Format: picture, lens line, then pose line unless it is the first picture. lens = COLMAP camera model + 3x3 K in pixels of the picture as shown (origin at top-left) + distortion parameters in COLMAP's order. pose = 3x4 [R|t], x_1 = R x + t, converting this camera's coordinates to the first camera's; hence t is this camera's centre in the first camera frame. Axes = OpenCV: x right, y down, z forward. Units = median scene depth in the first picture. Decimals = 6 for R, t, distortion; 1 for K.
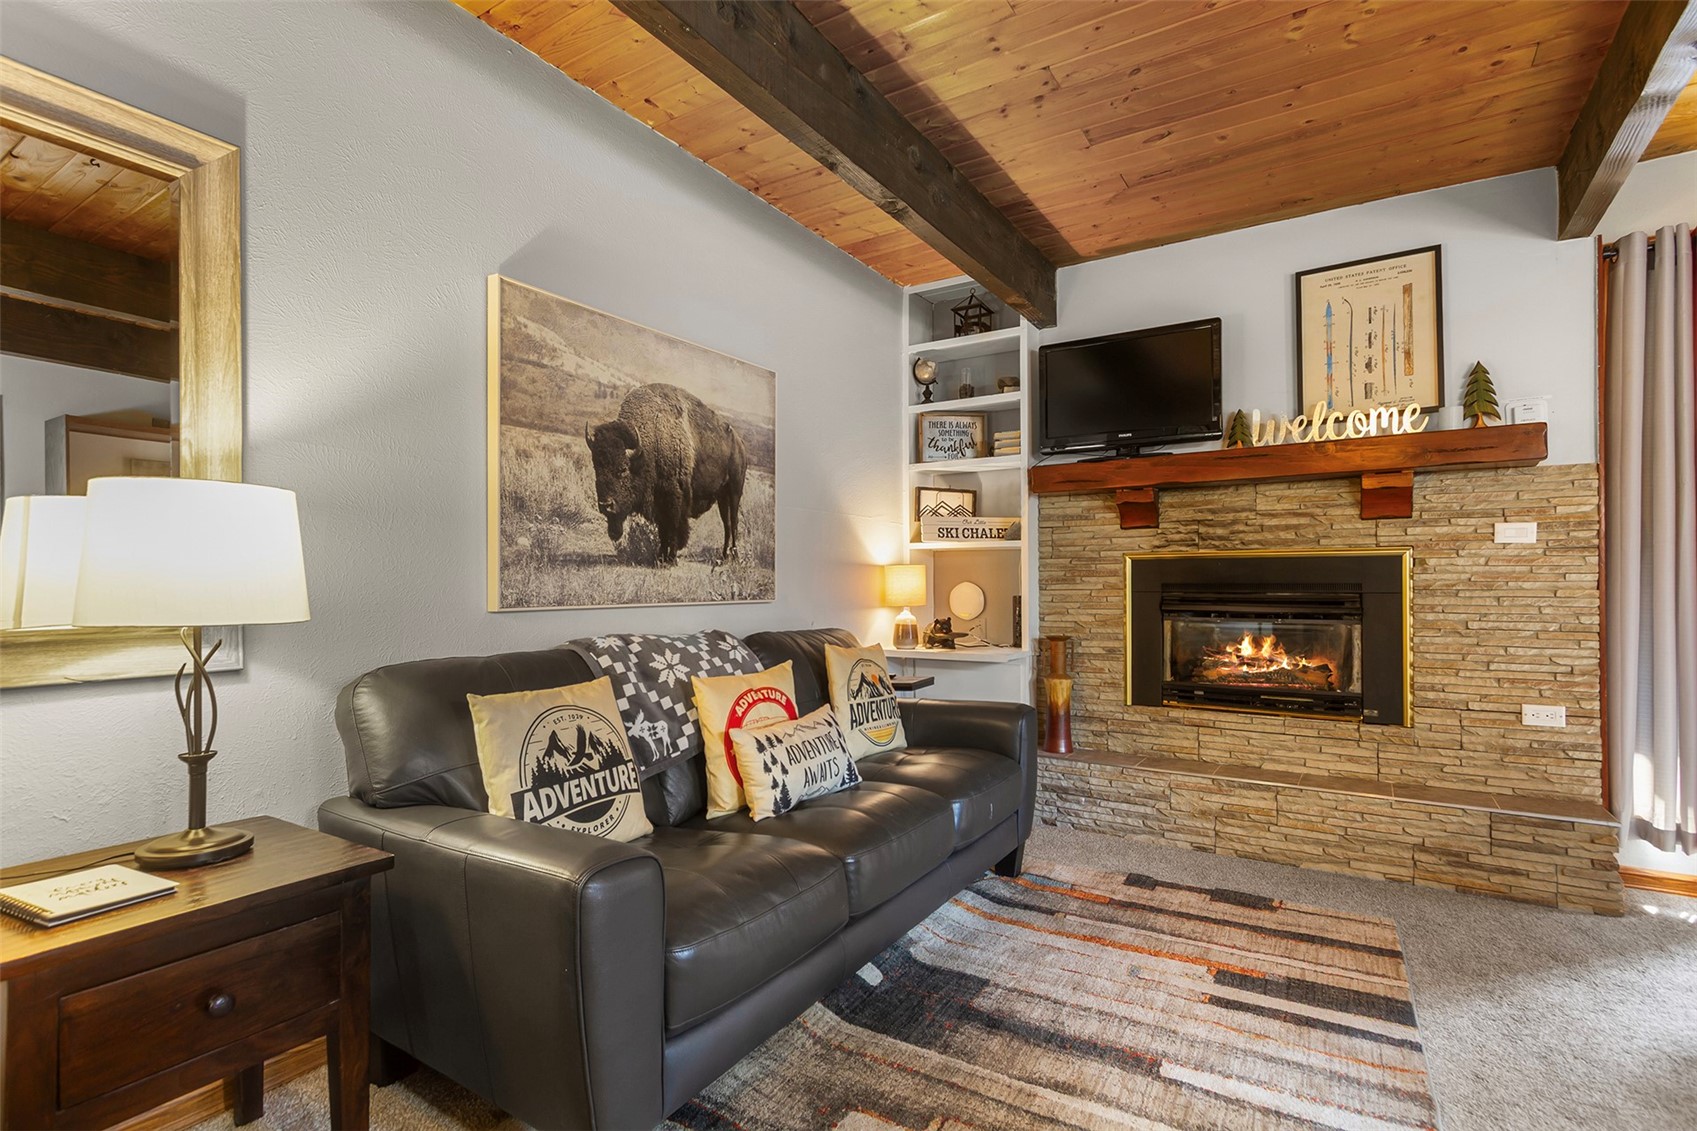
lens RADIAL K [[807.0, 0, 847.9], [0, 807.0, 580.9], [0, 0, 1]] dist [0.007468, -0.000260]
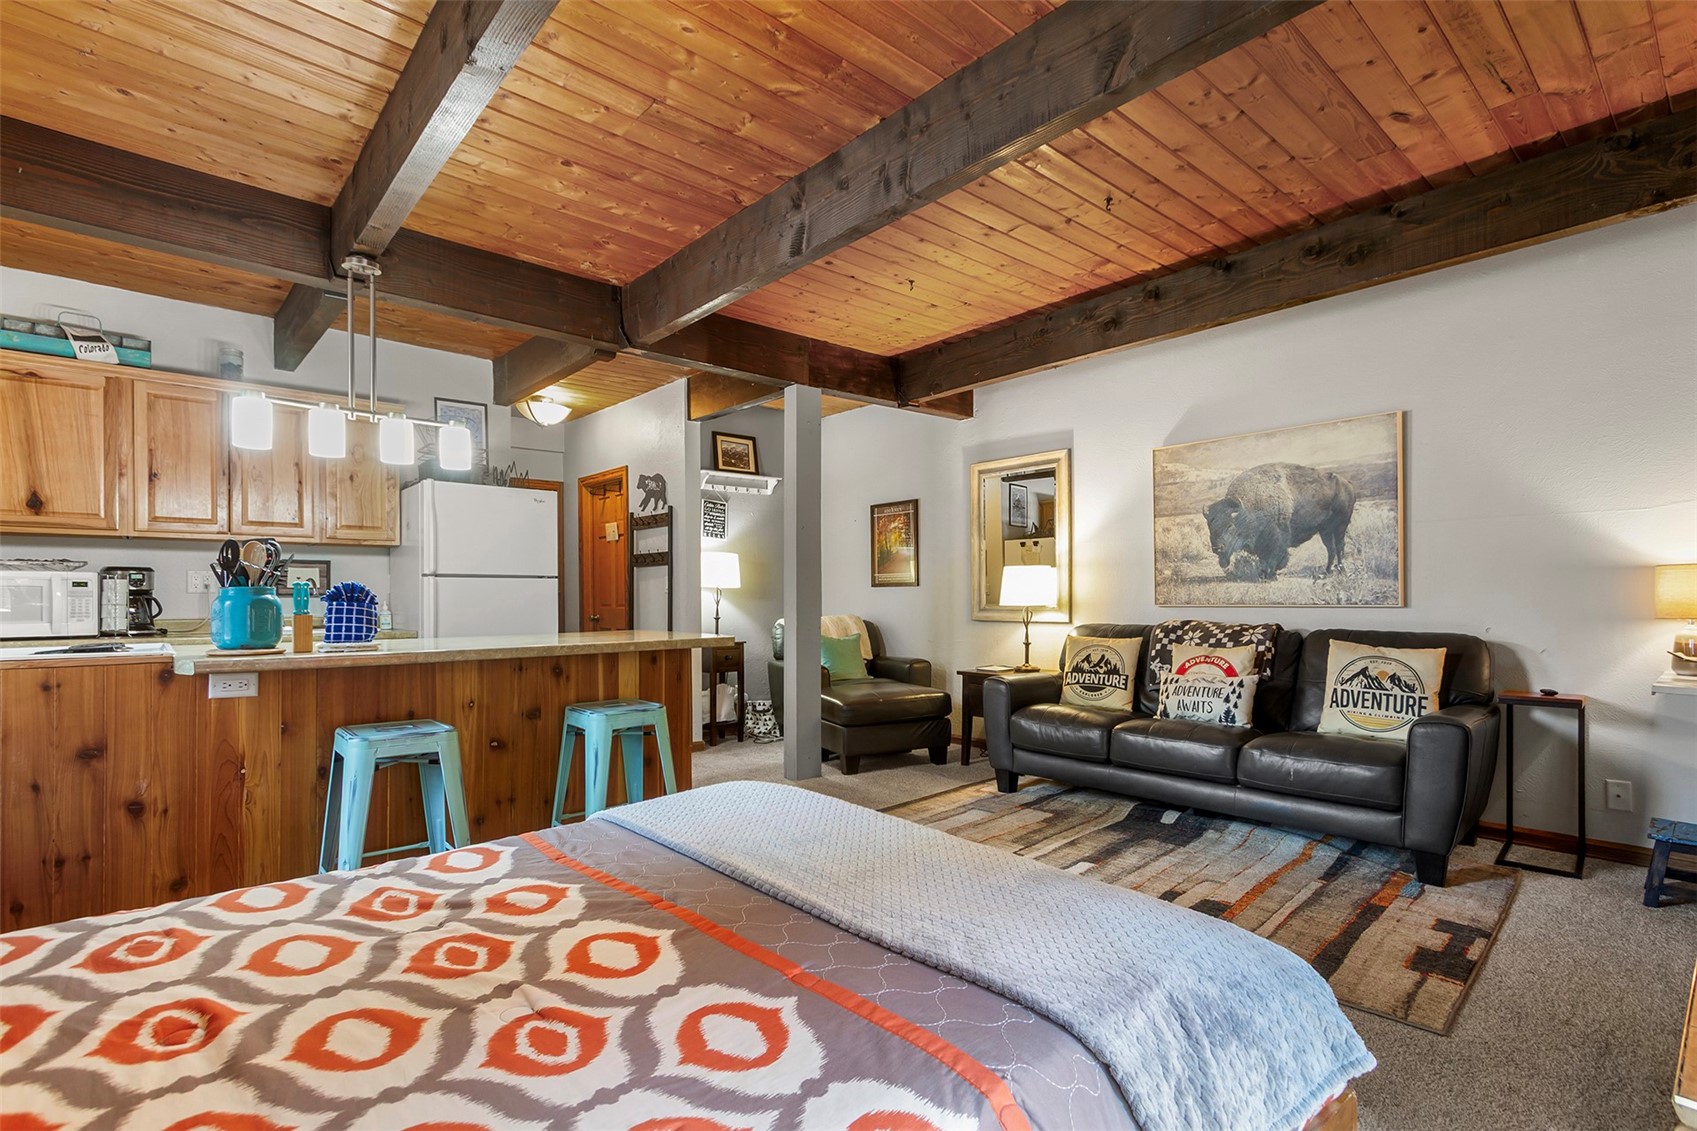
lens RADIAL K [[813.3, 0, 851.3], [0, 813.3, 592.4], [0, 0, 1]] dist [0.000255, 0.000125]
pose [[-0.262496, 0.000237, -0.964933, 1.372000], [0.011914, 0.999925, -0.002995, -0.001321], [0.964860, -0.012283, -0.262479, 0.586135]]
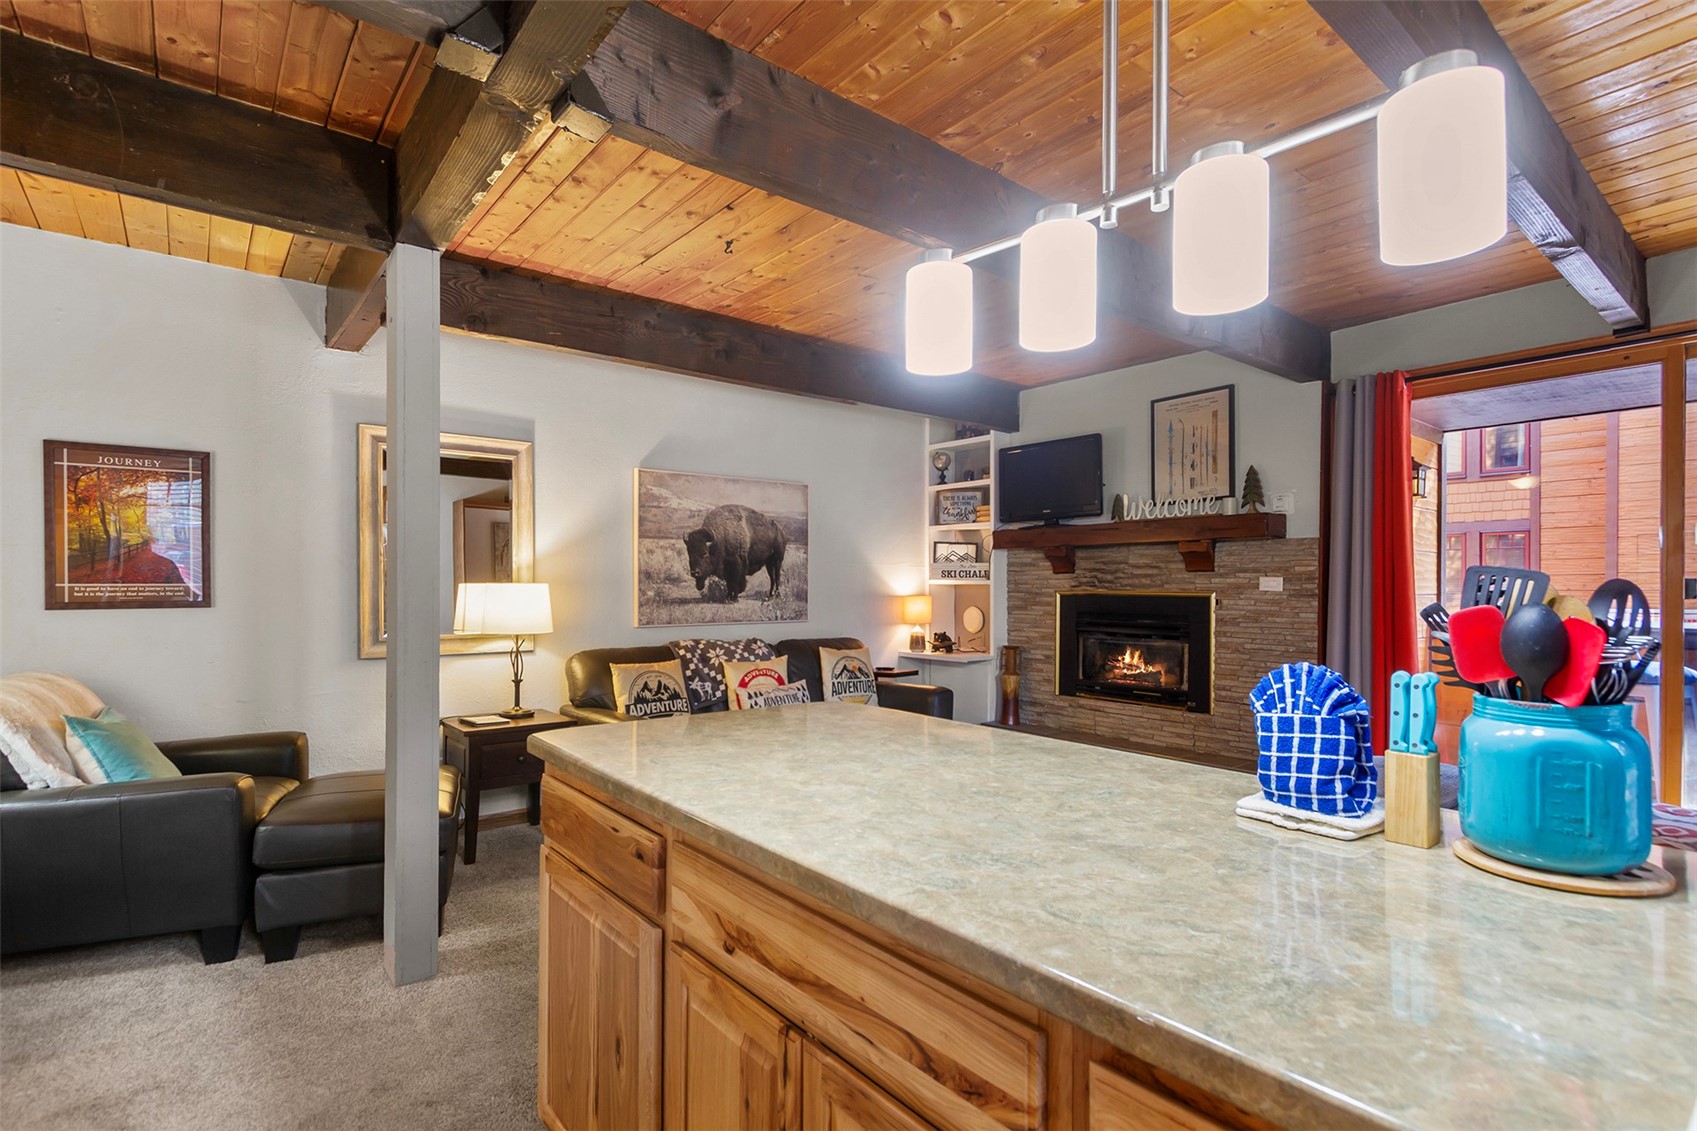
lens RADIAL K [[813.3, 0, 851.3], [0, 813.3, 592.4], [0, 0, 1]] dist [0.000255, 0.000125]
pose [[0.952601, 0.006845, -0.304144, 0.554467], [-0.002928, 0.999907, 0.013331, -0.061964], [0.304207, -0.011809, 0.952533, -0.636738]]
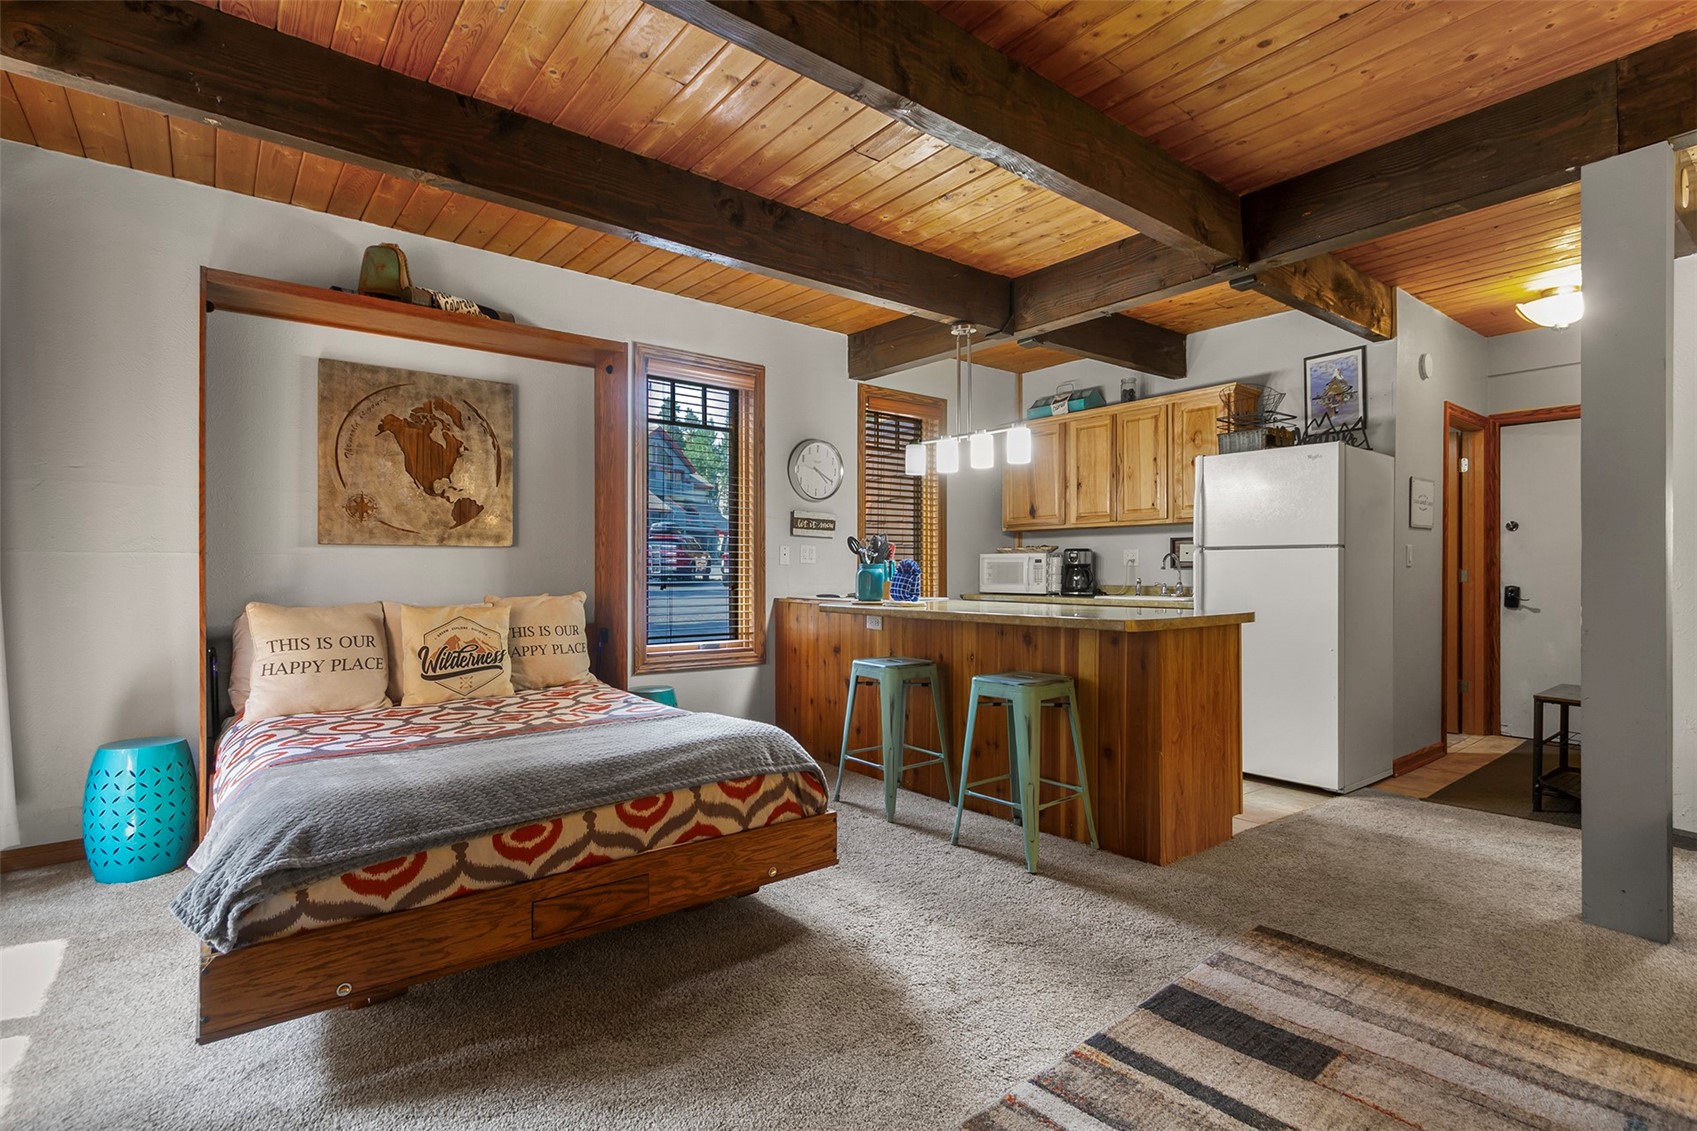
lens RADIAL K [[808.6, 0, 848.5], [0, 808.6, 565.5], [0, 0, 1]] dist [-0.000052, -0.000116]
pose [[-0.946372, 0.007172, 0.322999, 0.305861], [0.002652, 0.999892, -0.014432, 0.006086], [-0.323067, -0.012802, -0.946289, 1.101566]]
